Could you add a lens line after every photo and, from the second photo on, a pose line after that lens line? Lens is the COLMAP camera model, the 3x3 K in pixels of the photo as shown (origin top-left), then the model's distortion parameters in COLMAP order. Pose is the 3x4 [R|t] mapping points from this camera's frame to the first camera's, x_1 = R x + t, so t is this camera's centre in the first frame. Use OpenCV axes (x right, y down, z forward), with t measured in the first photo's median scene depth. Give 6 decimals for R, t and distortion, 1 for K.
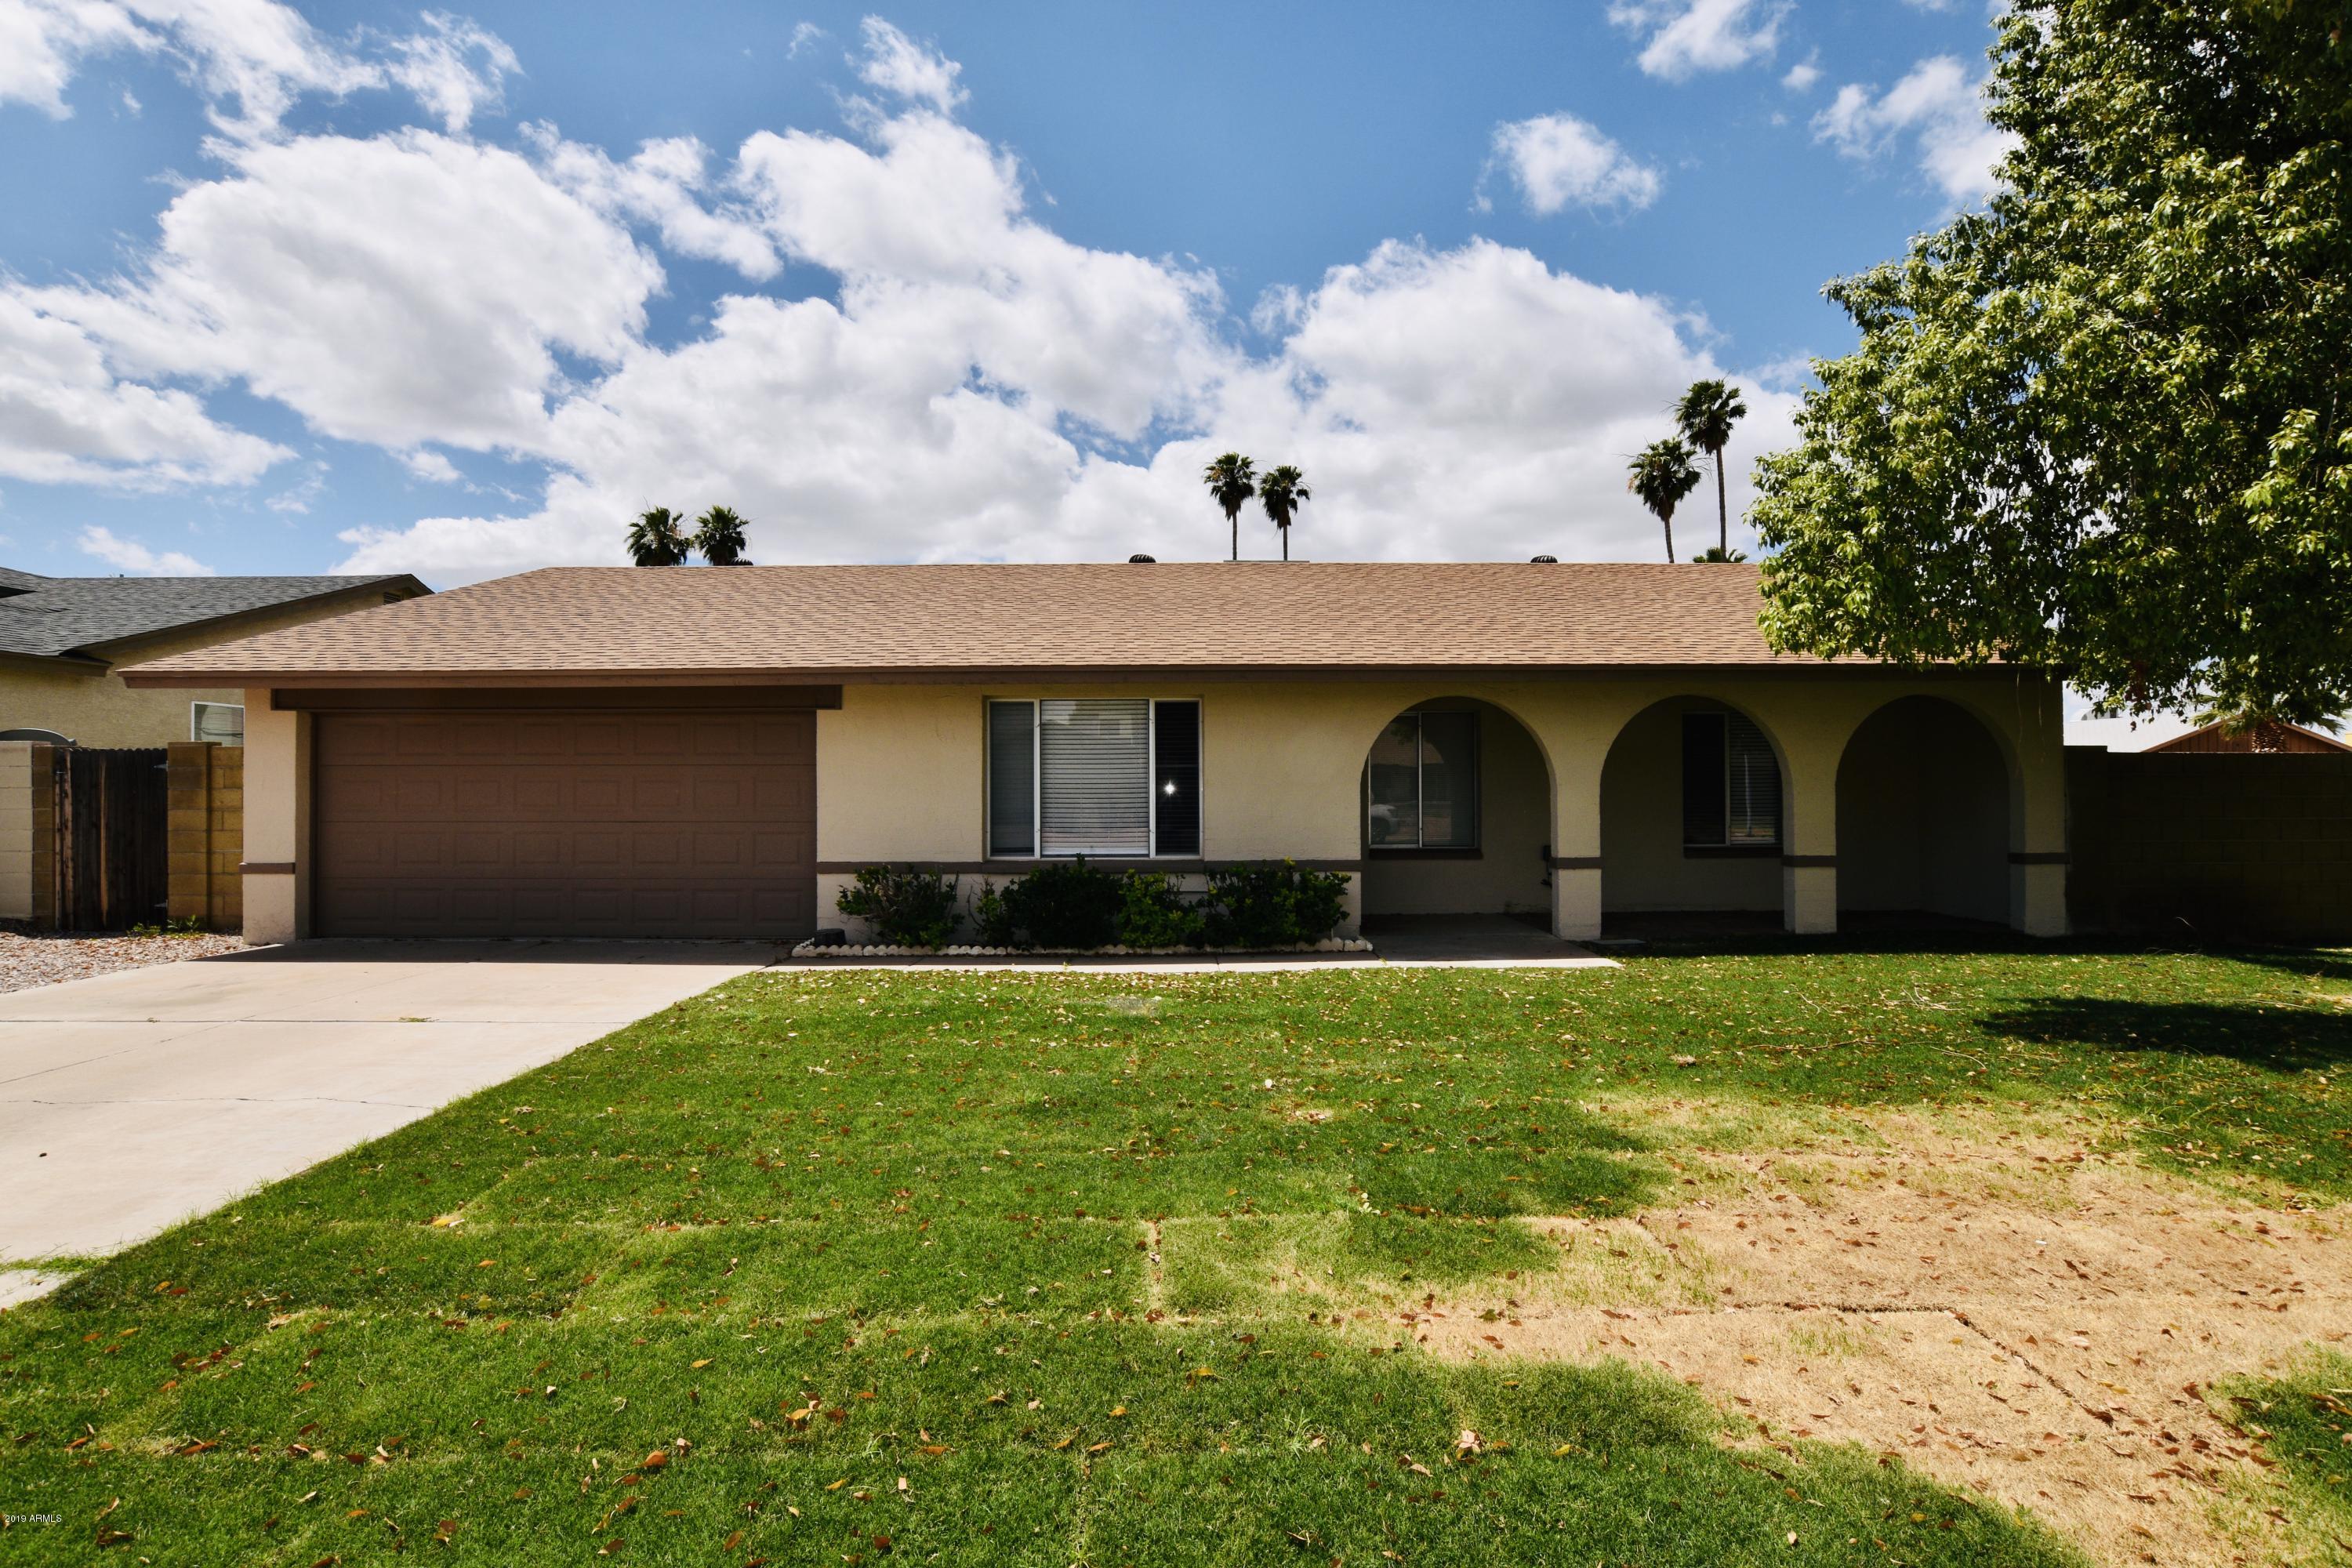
lens RADIAL K [[1179.4, 0, 1180.6], [0, 1179.4, 783.1], [0, 0, 1]] dist [-0.020823, -0.001262]
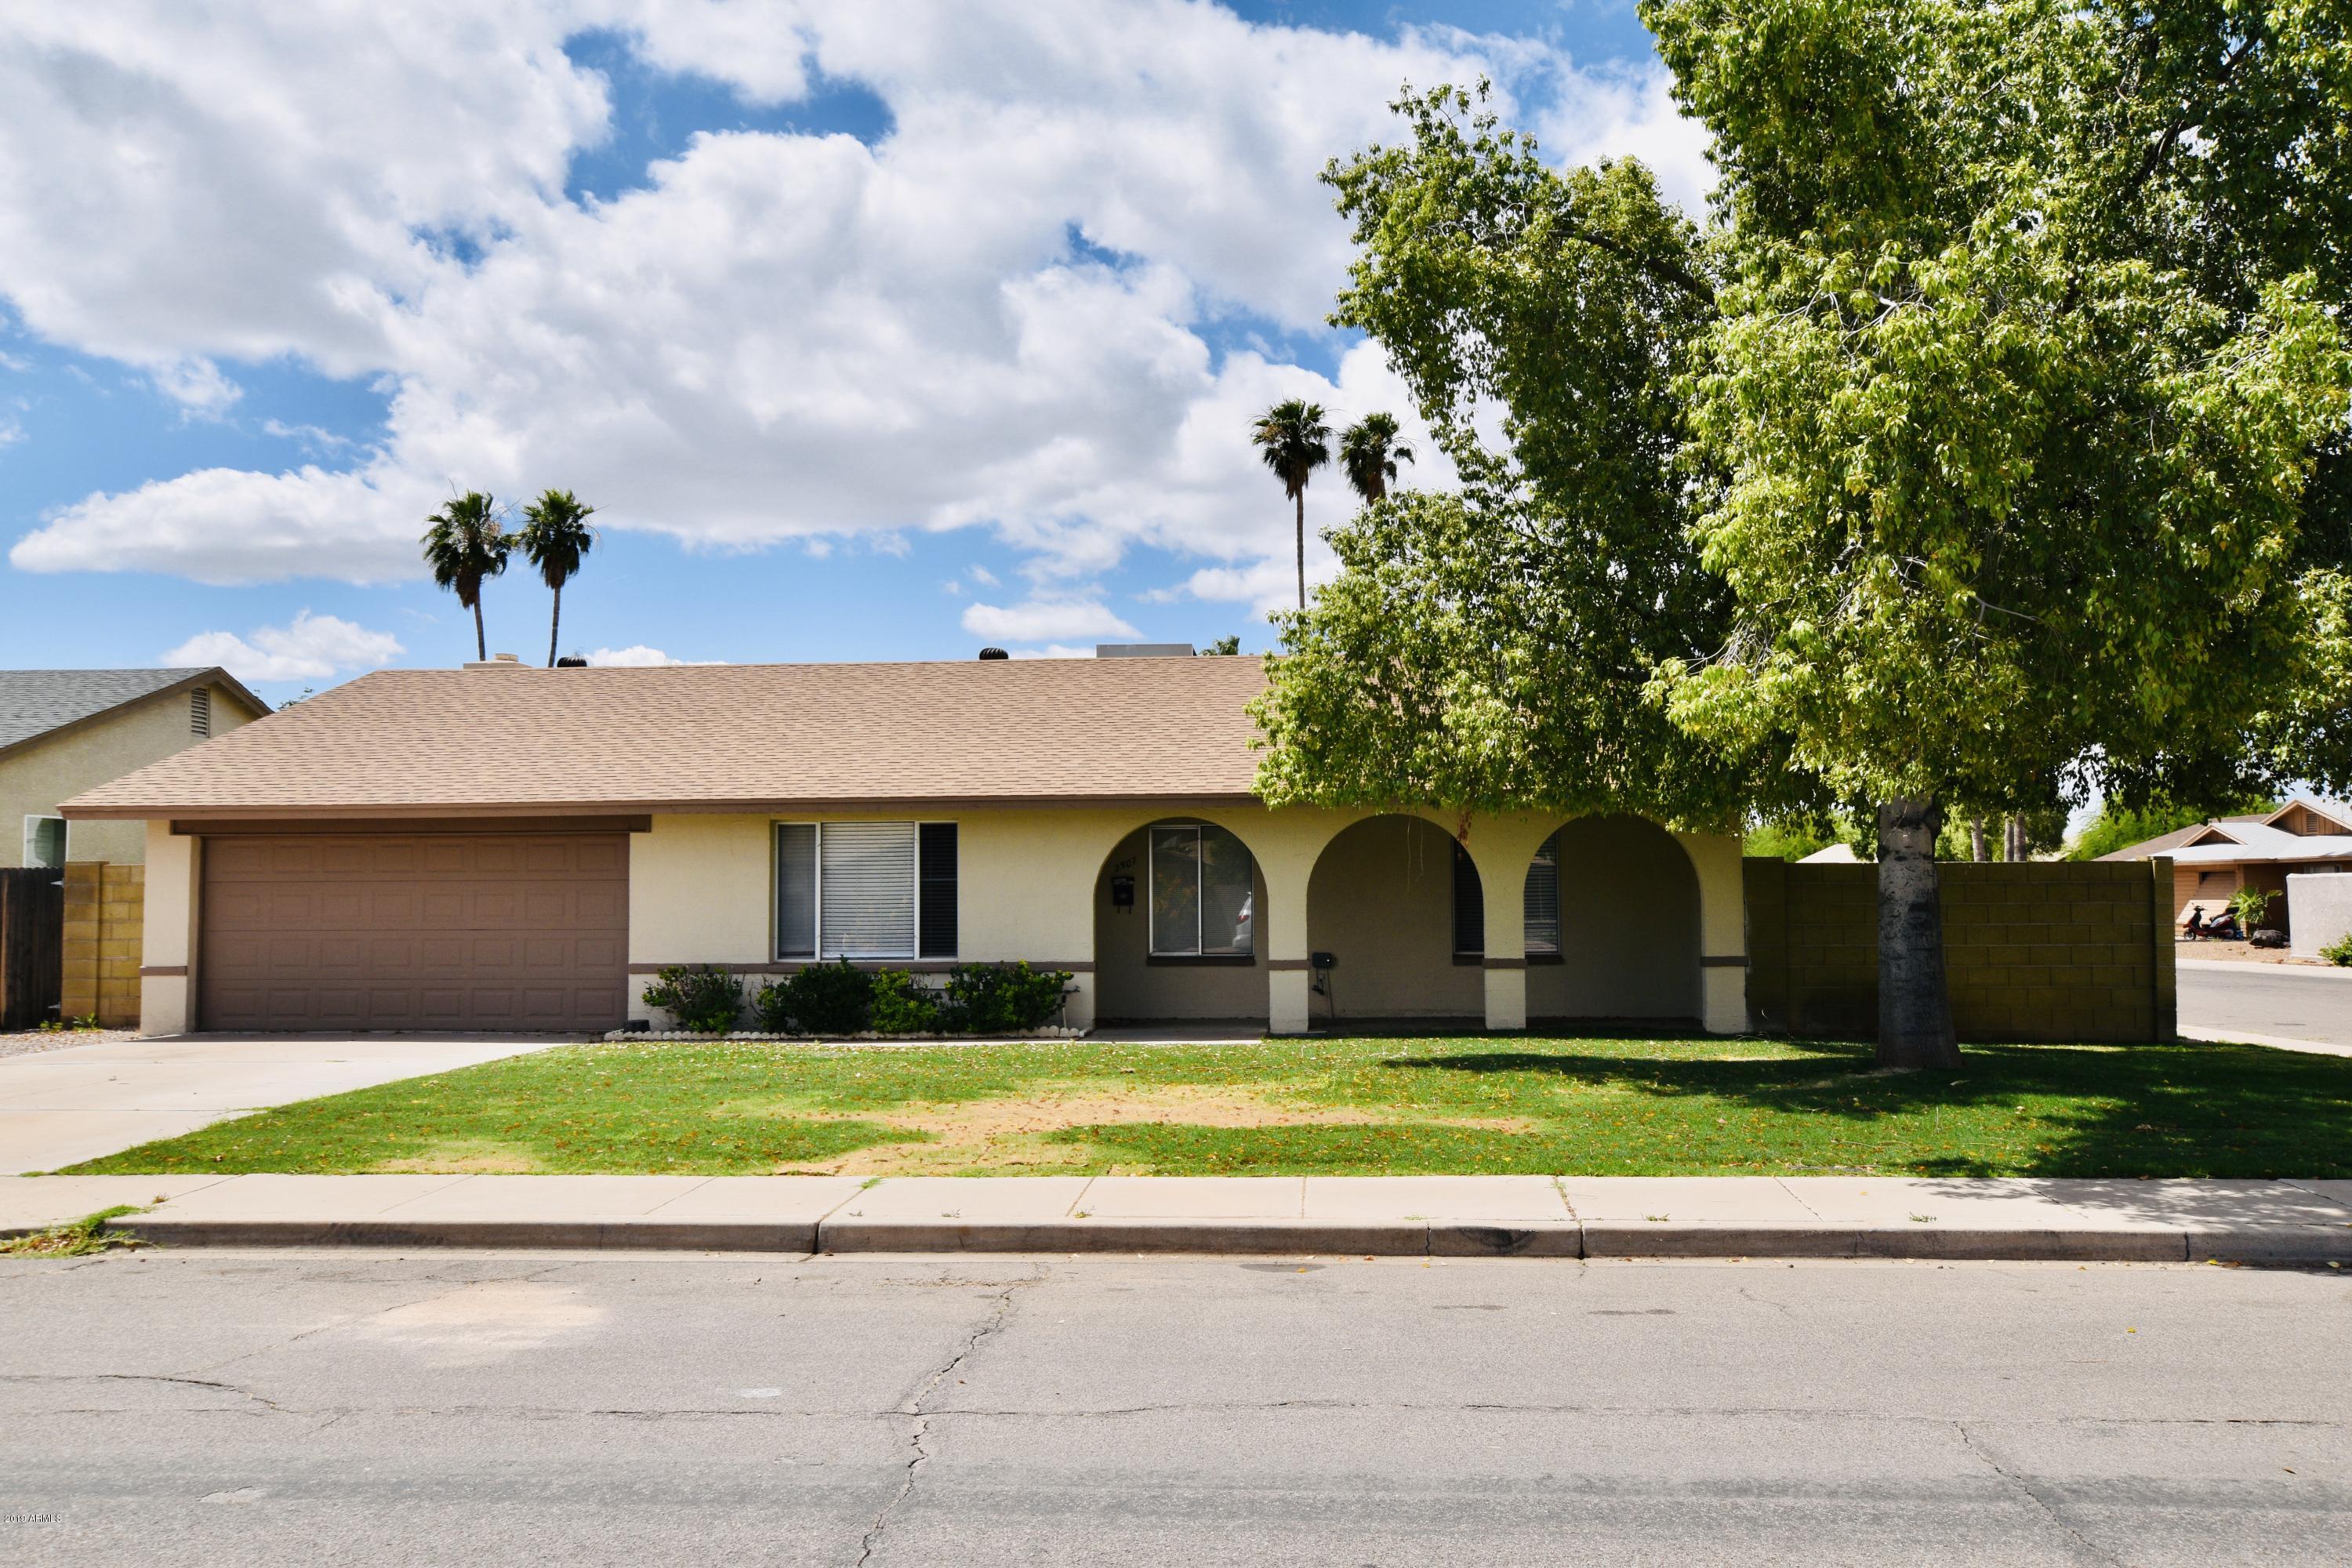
lens RADIAL K [[1931.1, 0, 1170.2], [0, 1931.1, 778.4], [0, 0, 1]] dist [0.004782, 0.007768]
pose [[0.997910, -0.007276, -0.064215, 0.343882], [0.003791, 0.998522, -0.054222, -0.010612], [0.064515, 0.053865, 0.996462, -0.865793]]
